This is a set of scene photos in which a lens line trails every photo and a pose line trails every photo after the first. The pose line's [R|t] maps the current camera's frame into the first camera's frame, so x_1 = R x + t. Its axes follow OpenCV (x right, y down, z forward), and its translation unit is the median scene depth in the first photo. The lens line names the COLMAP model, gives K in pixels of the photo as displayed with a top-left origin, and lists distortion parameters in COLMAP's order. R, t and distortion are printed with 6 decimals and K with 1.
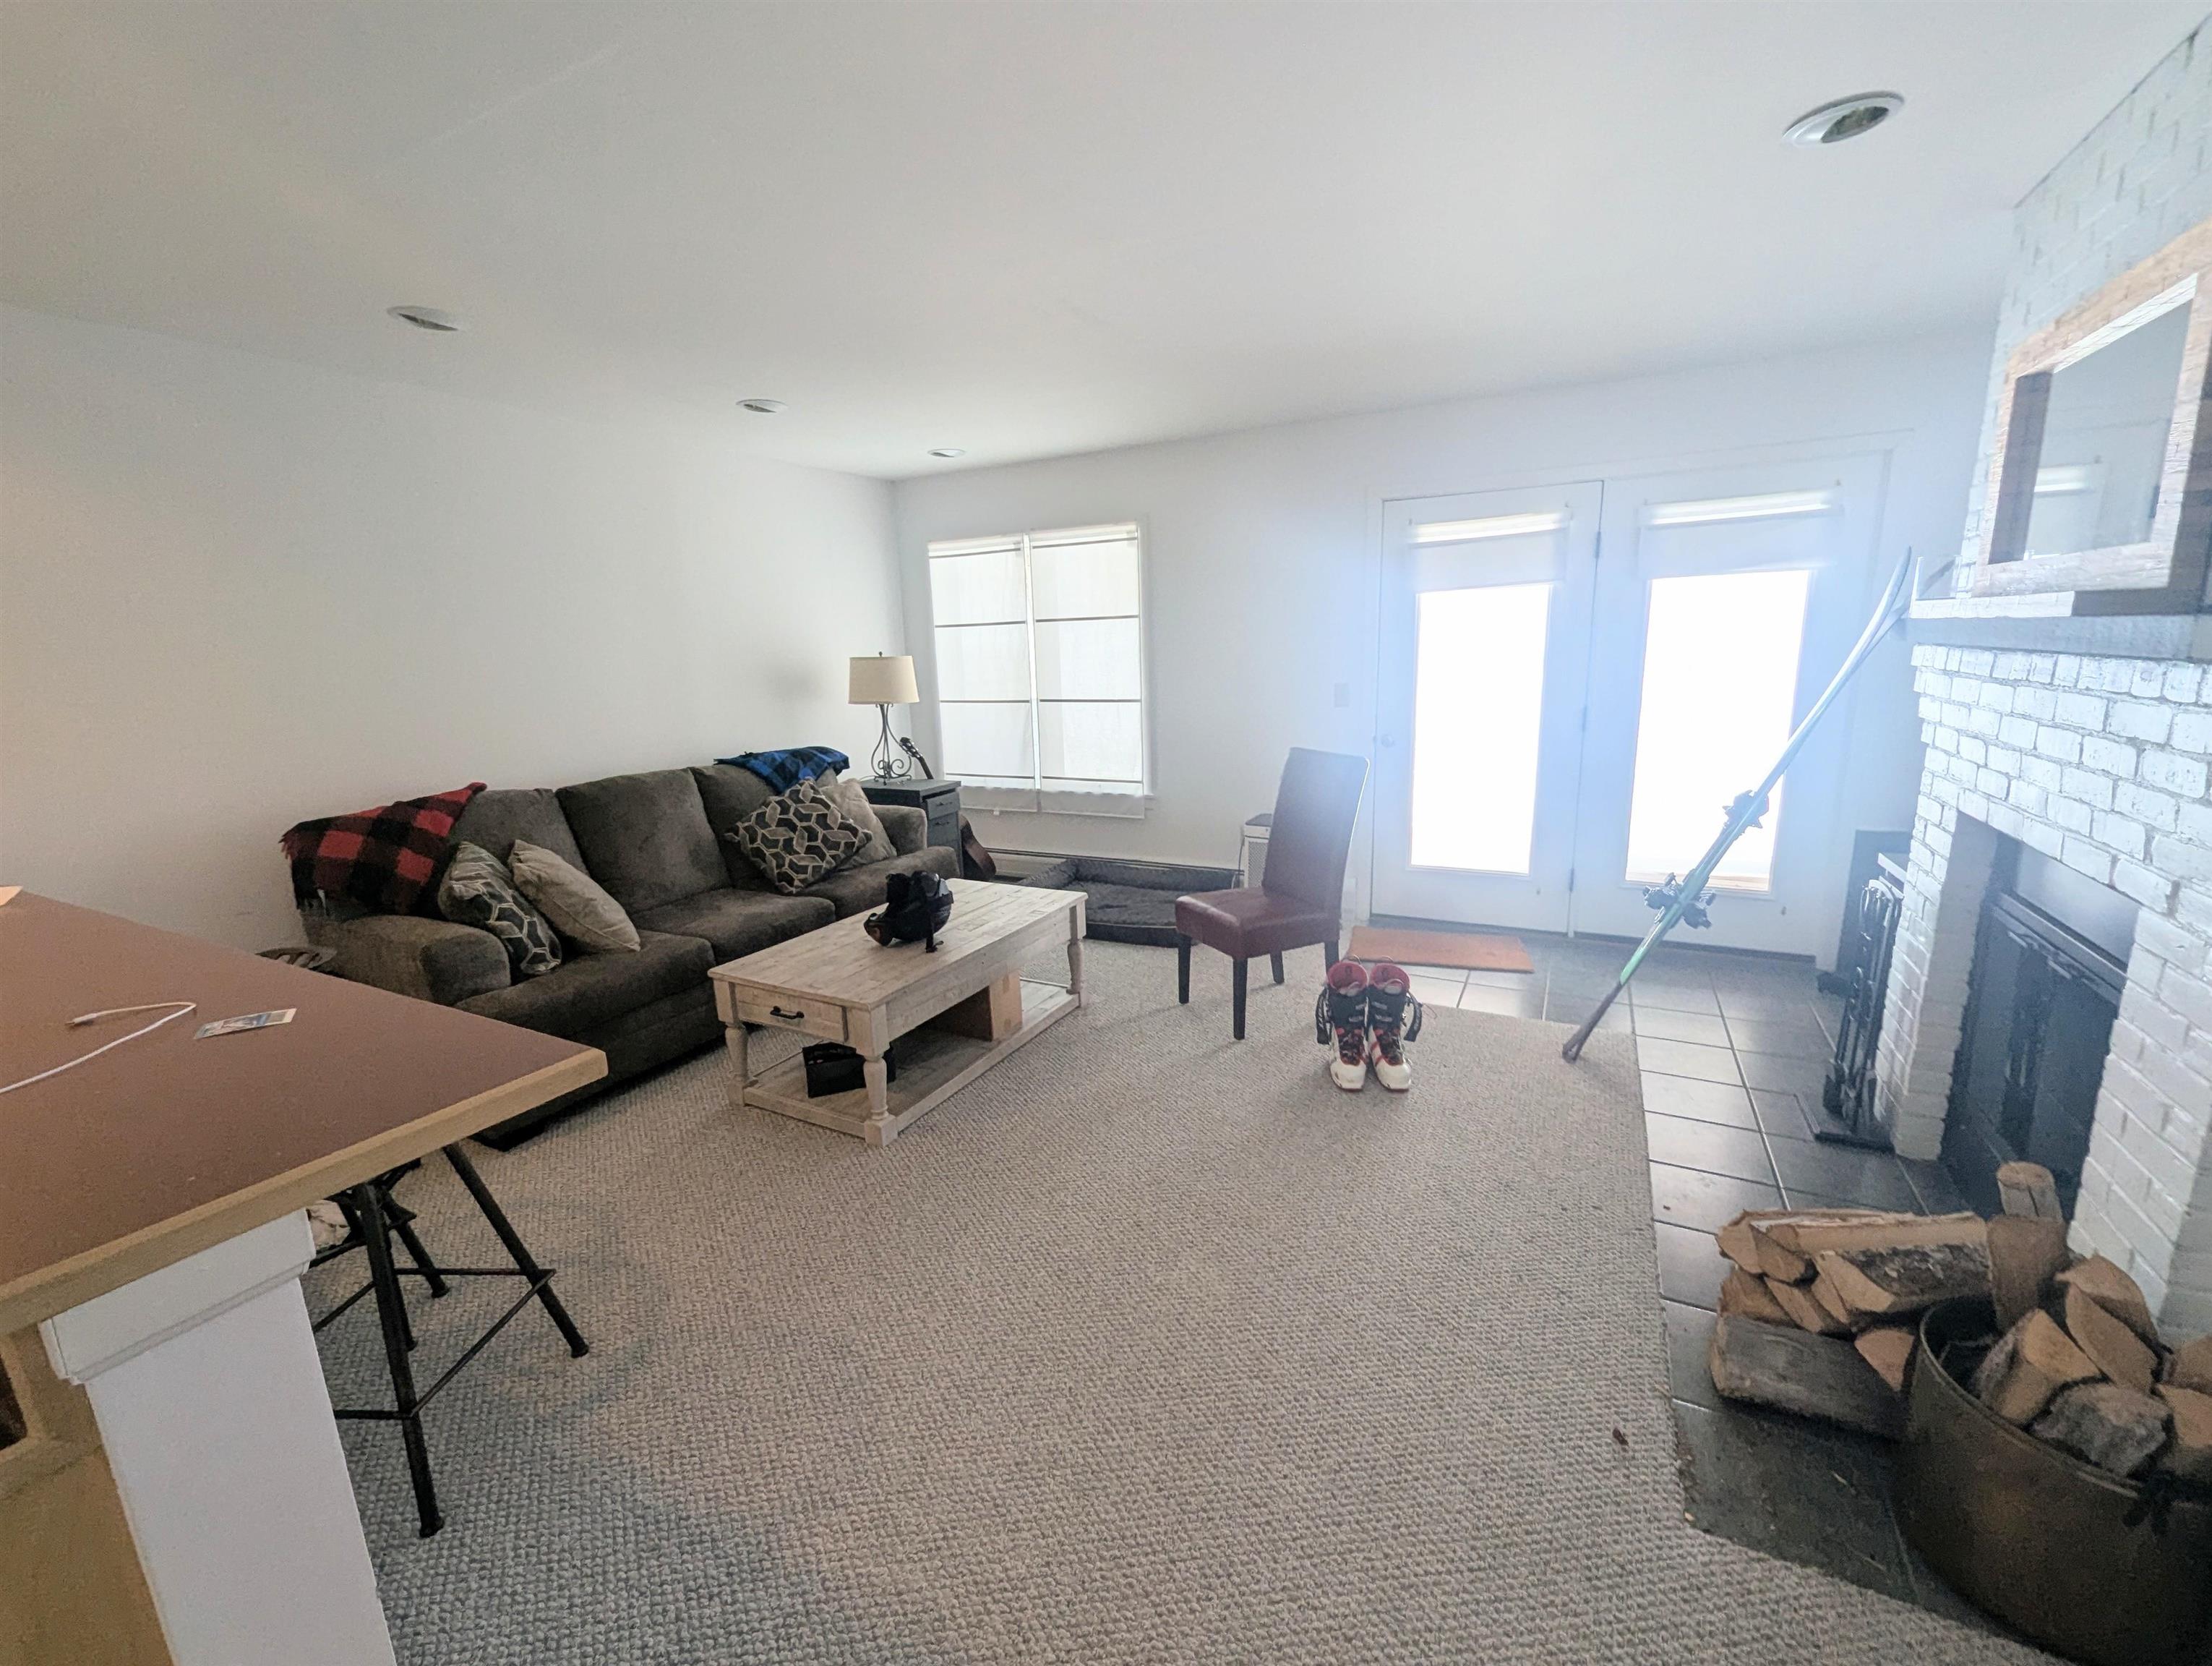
lens RADIAL K [[922.8, 0, 1102.8], [0, 922.8, 844.7], [0, 0, 1]] dist [-0.002036, -0.000839]
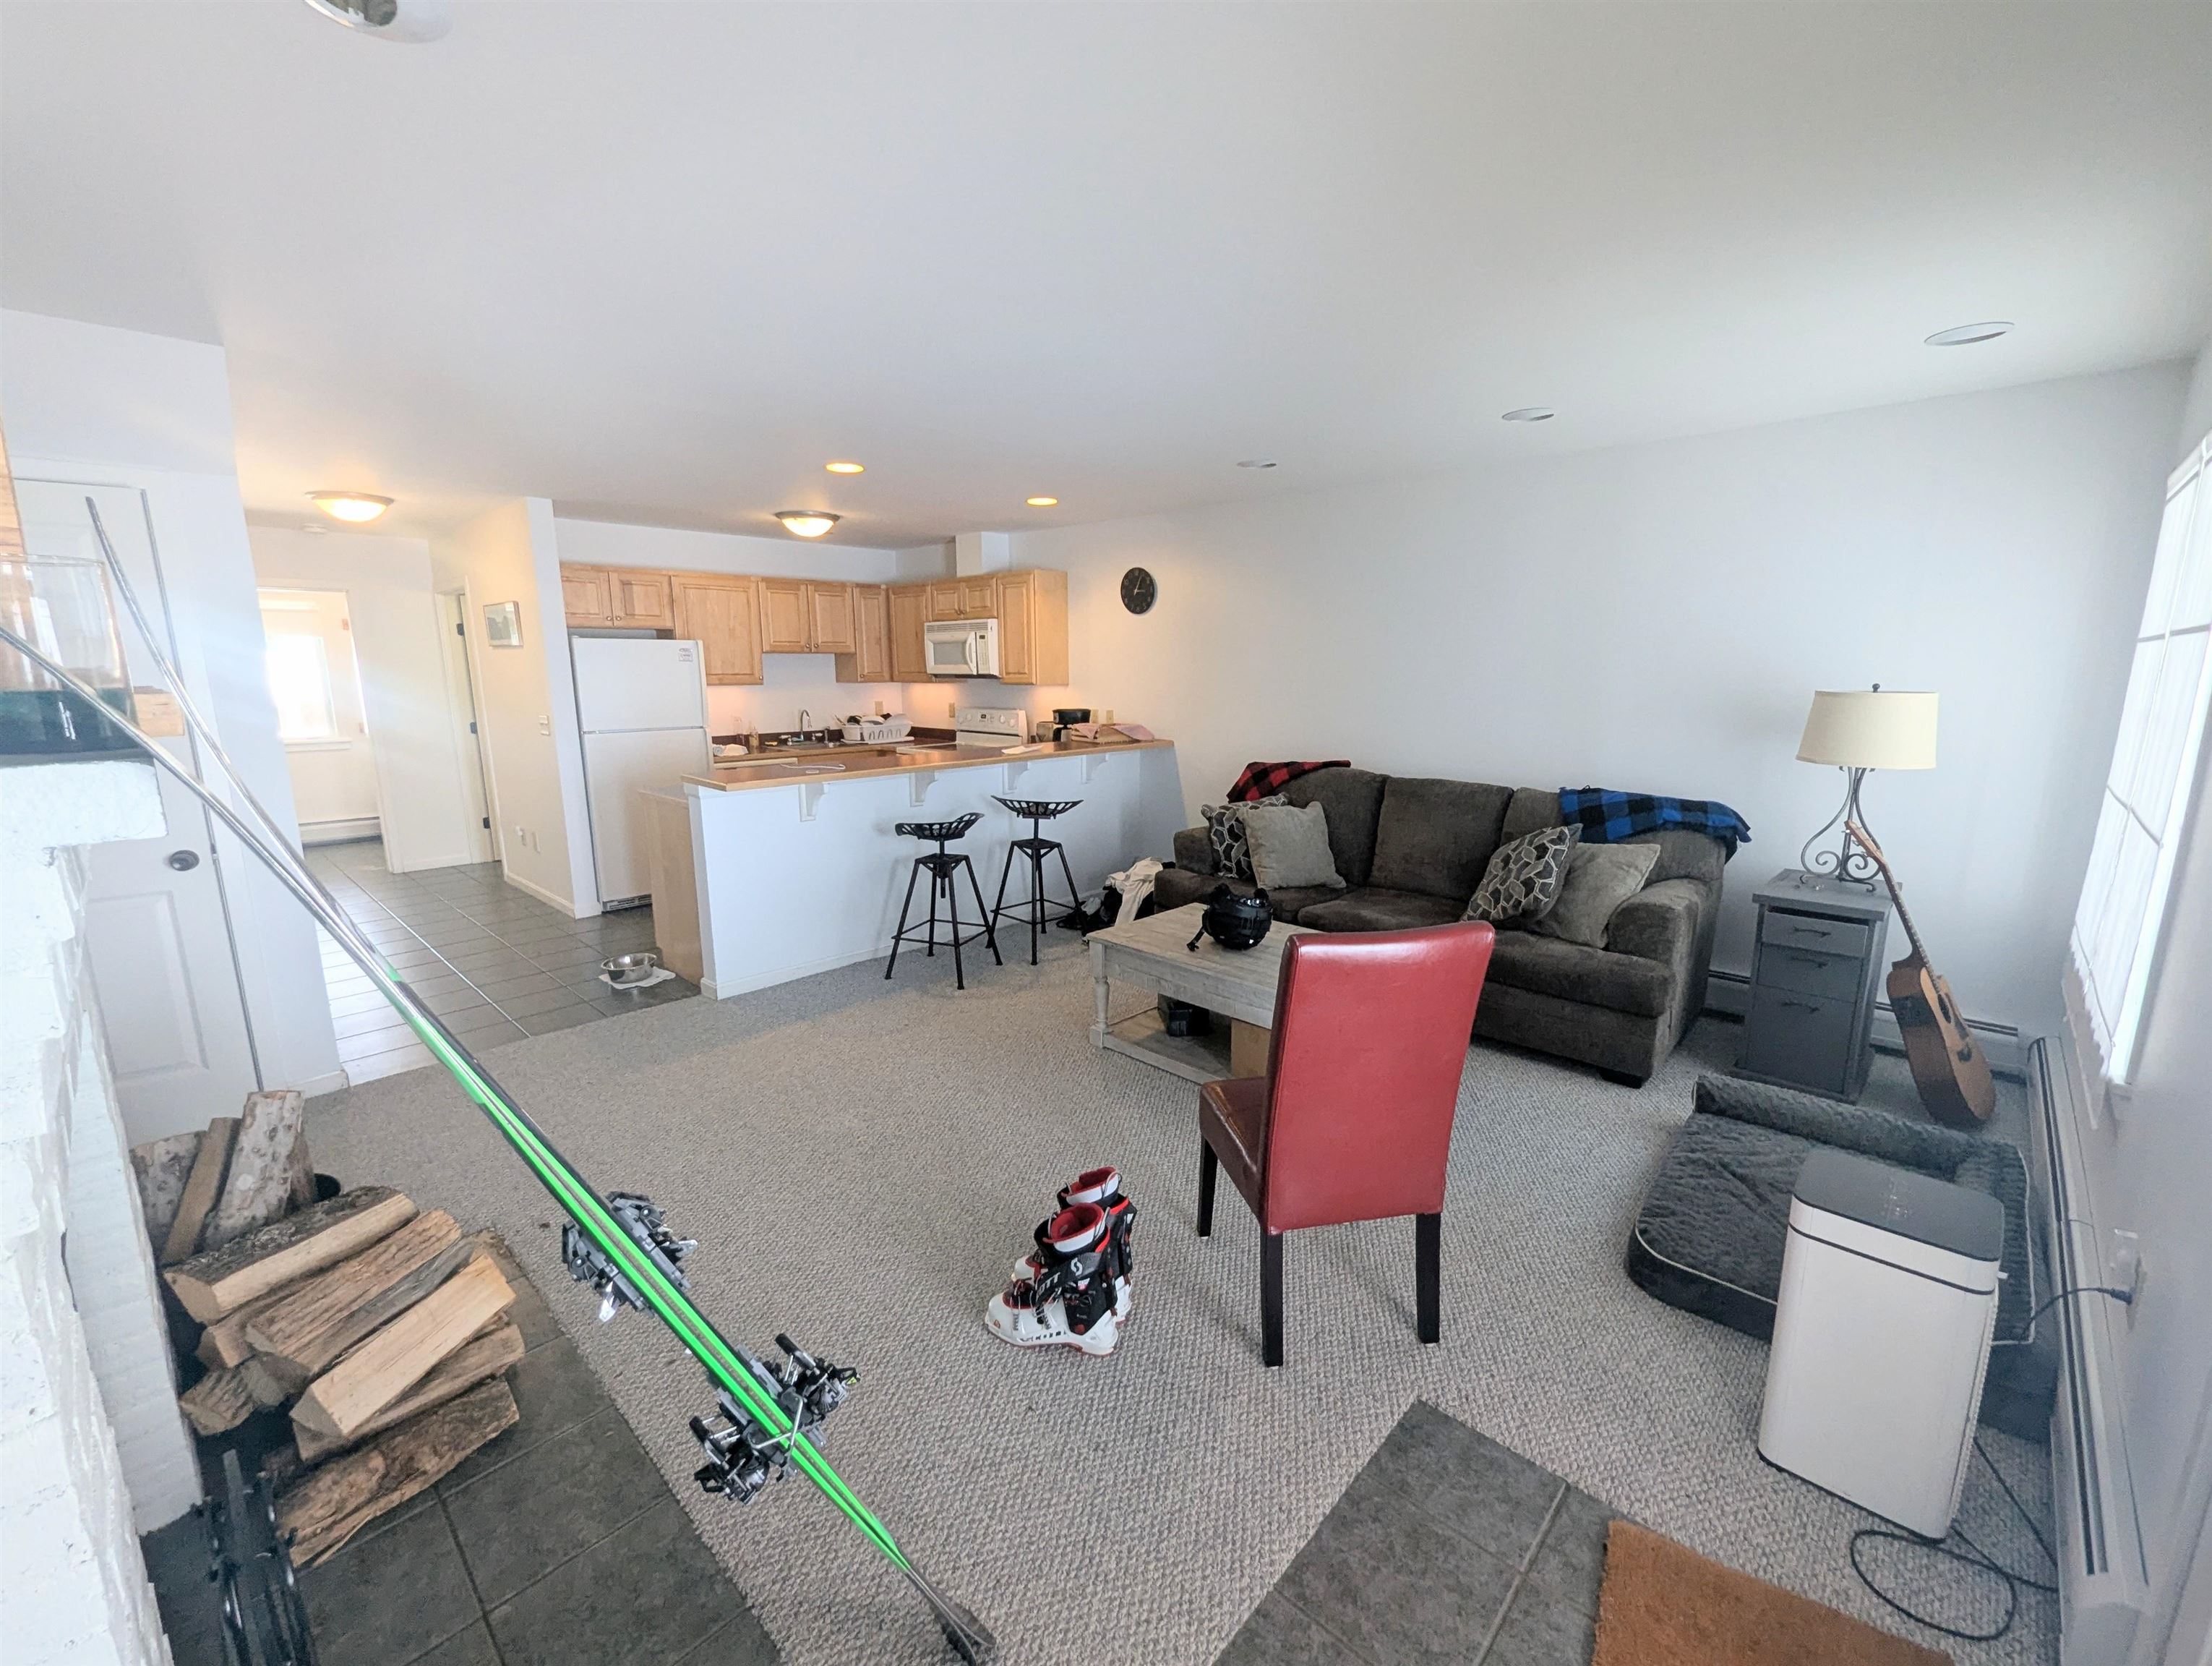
lens RADIAL K [[918.5, 0, 1110.0], [0, 918.5, 846.8], [0, 0, 1]] dist [-0.005088, 0.000045]
pose [[-0.270158, 0.219193, -0.937534, 0.770951], [-0.194509, 0.941239, 0.276108, -0.261475], [0.942964, 0.256952, -0.211648, 0.992439]]
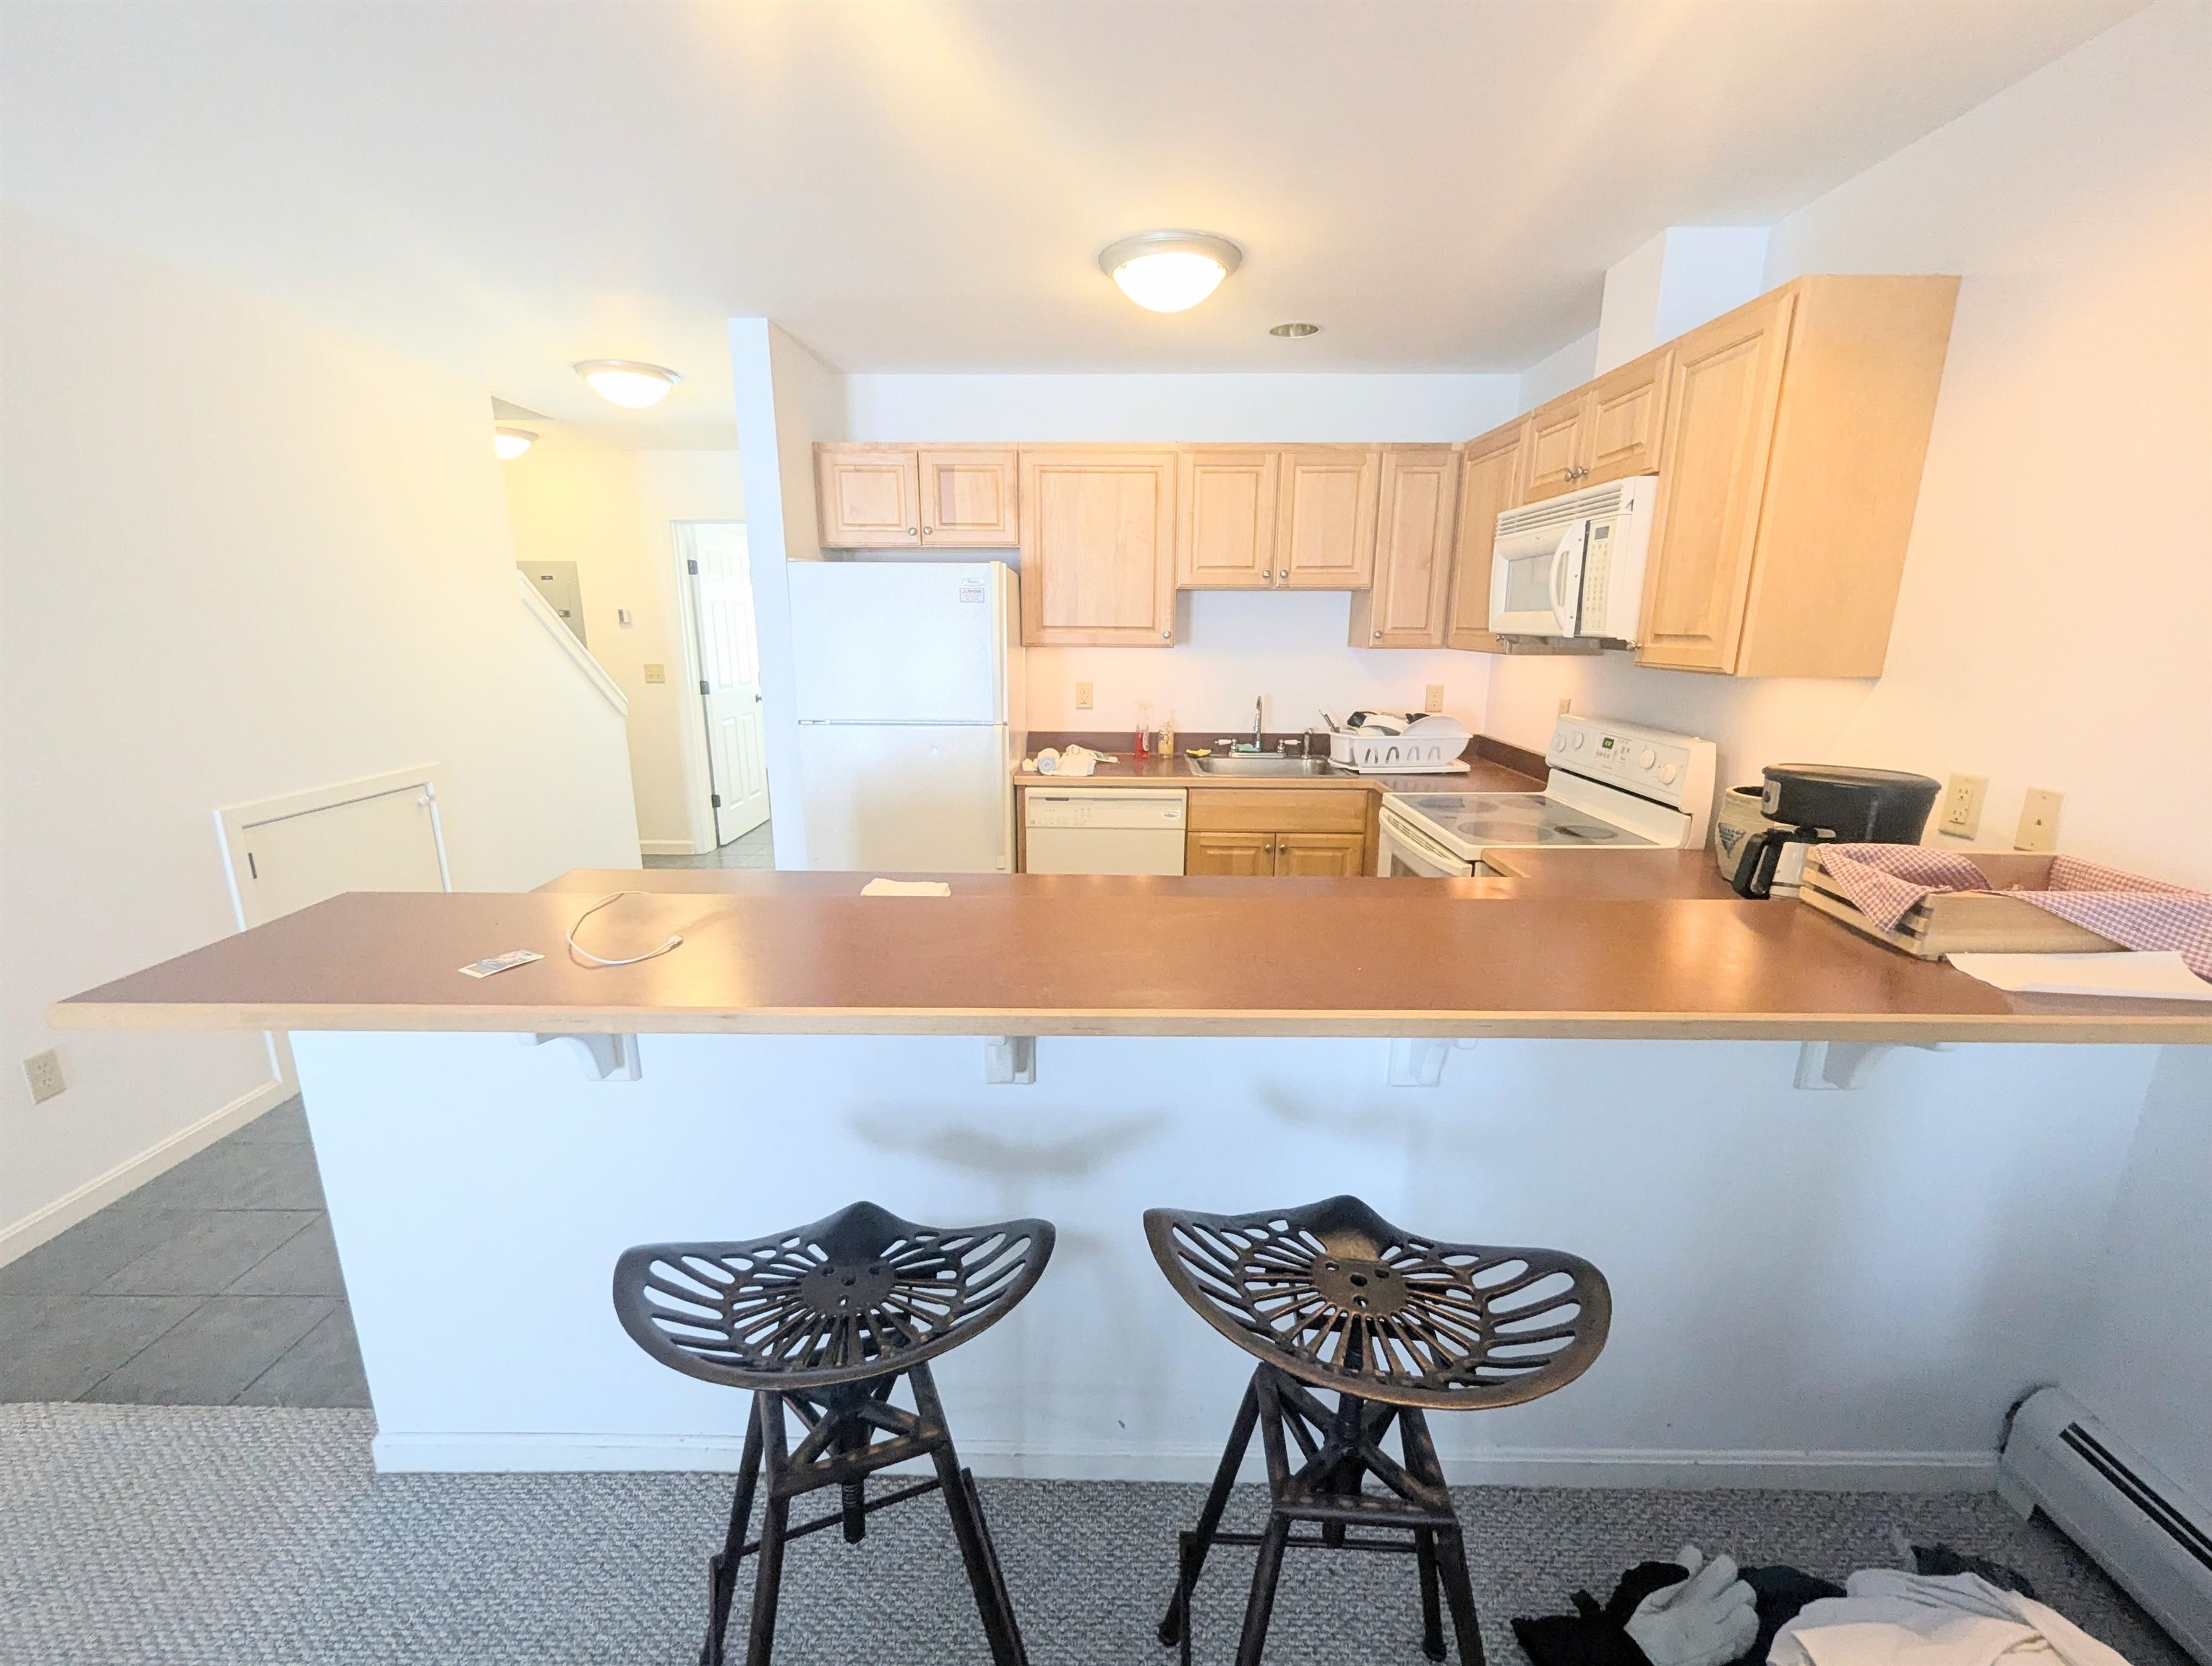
lens RADIAL K [[922.8, 0, 1102.8], [0, 922.8, 844.7], [0, 0, 1]] dist [-0.002036, -0.000839]
pose [[-0.890428, 0.137587, -0.433829, -0.358970], [-0.071932, 0.898687, 0.432652, -0.156678], [0.449403, 0.416452, -0.790319, 0.704612]]
